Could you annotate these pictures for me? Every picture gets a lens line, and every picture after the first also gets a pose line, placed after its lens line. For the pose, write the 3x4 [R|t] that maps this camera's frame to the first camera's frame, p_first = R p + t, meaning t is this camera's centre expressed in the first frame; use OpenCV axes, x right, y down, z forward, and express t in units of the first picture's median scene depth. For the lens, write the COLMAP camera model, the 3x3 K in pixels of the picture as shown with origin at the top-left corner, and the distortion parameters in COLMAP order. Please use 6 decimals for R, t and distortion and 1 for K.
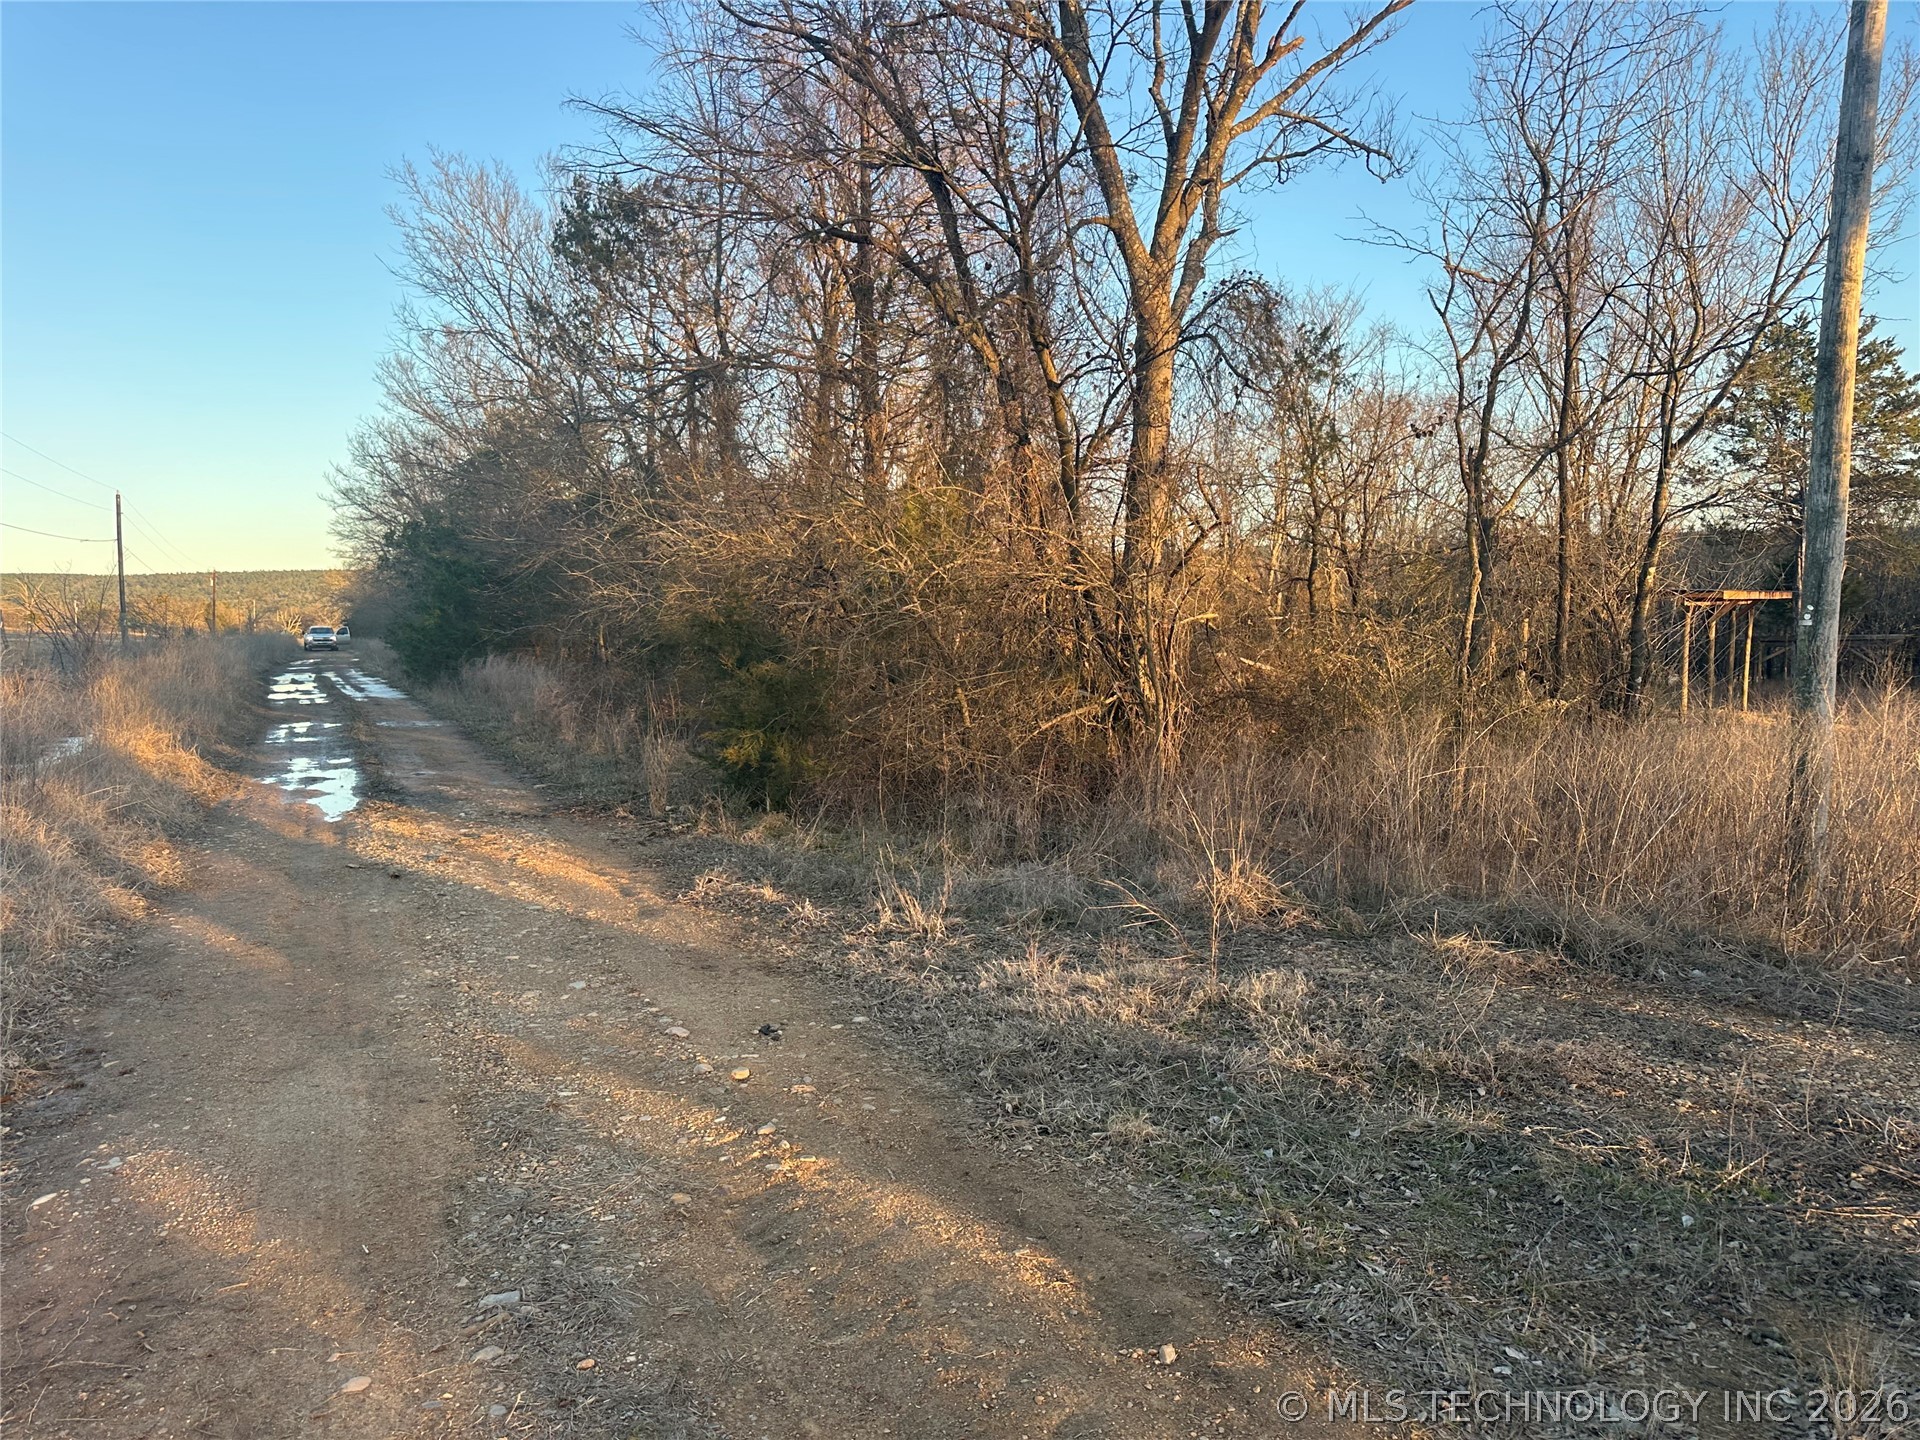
lens RADIAL K [[1362.3, 0, 961.6], [0, 1362.3, 713.0], [0, 0, 1]] dist [0.076619, -0.079285]
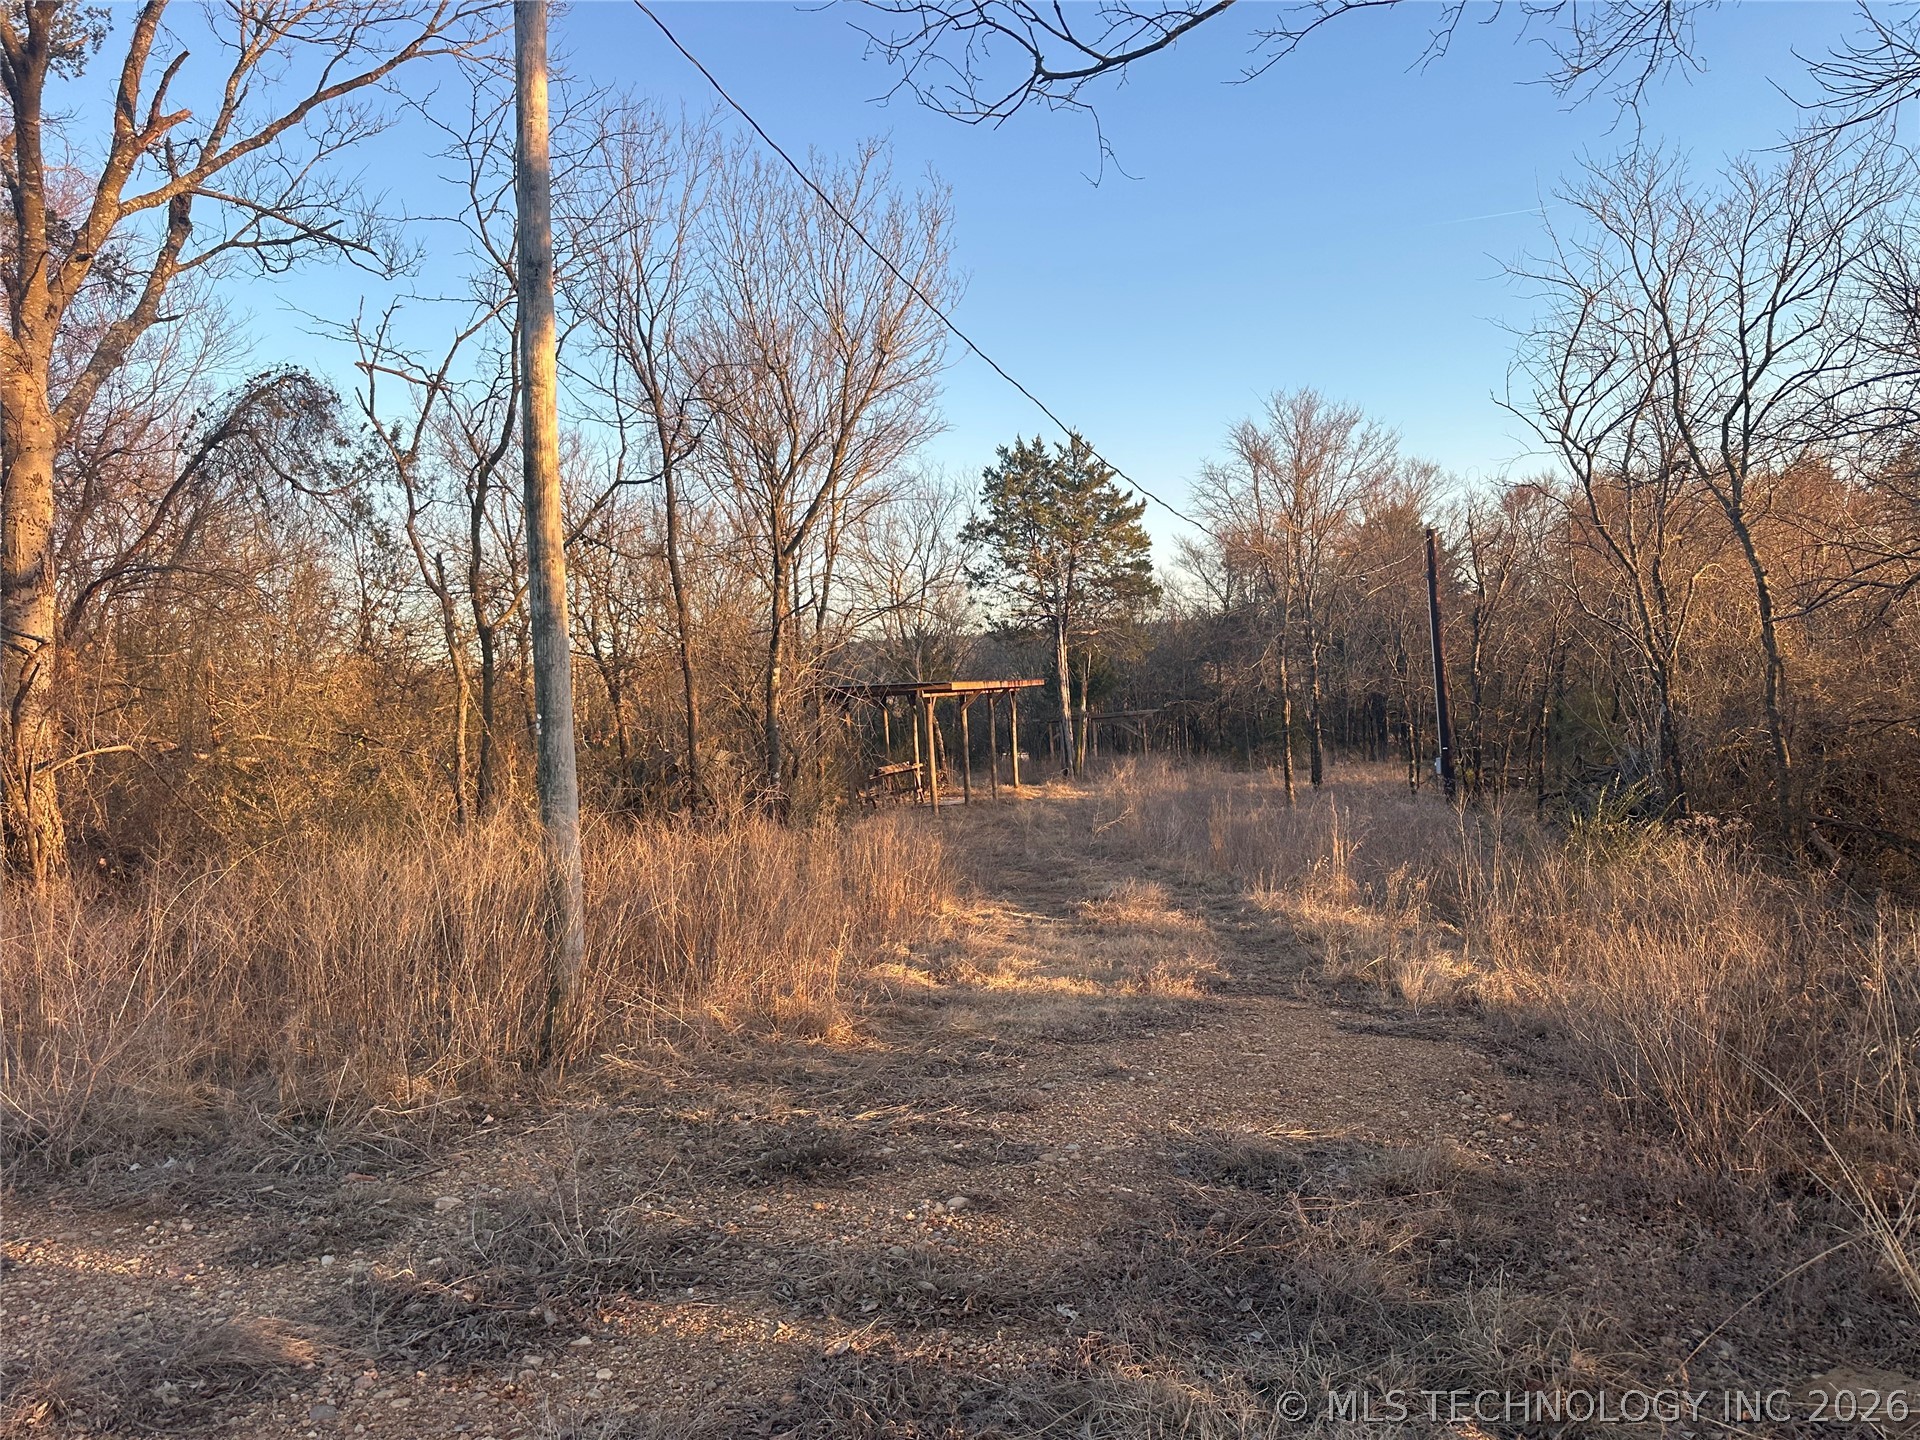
lens RADIAL K [[1362.3, 0, 956.7], [0, 1362.3, 718.2], [0, 0, 1]] dist [0.076619, -0.079285]
pose [[0.914919, -0.058862, 0.399322, 0.272653], [0.088228, 0.994550, -0.055545, 0.002848], [-0.393876, 0.086051, 0.915127, 0.002450]]
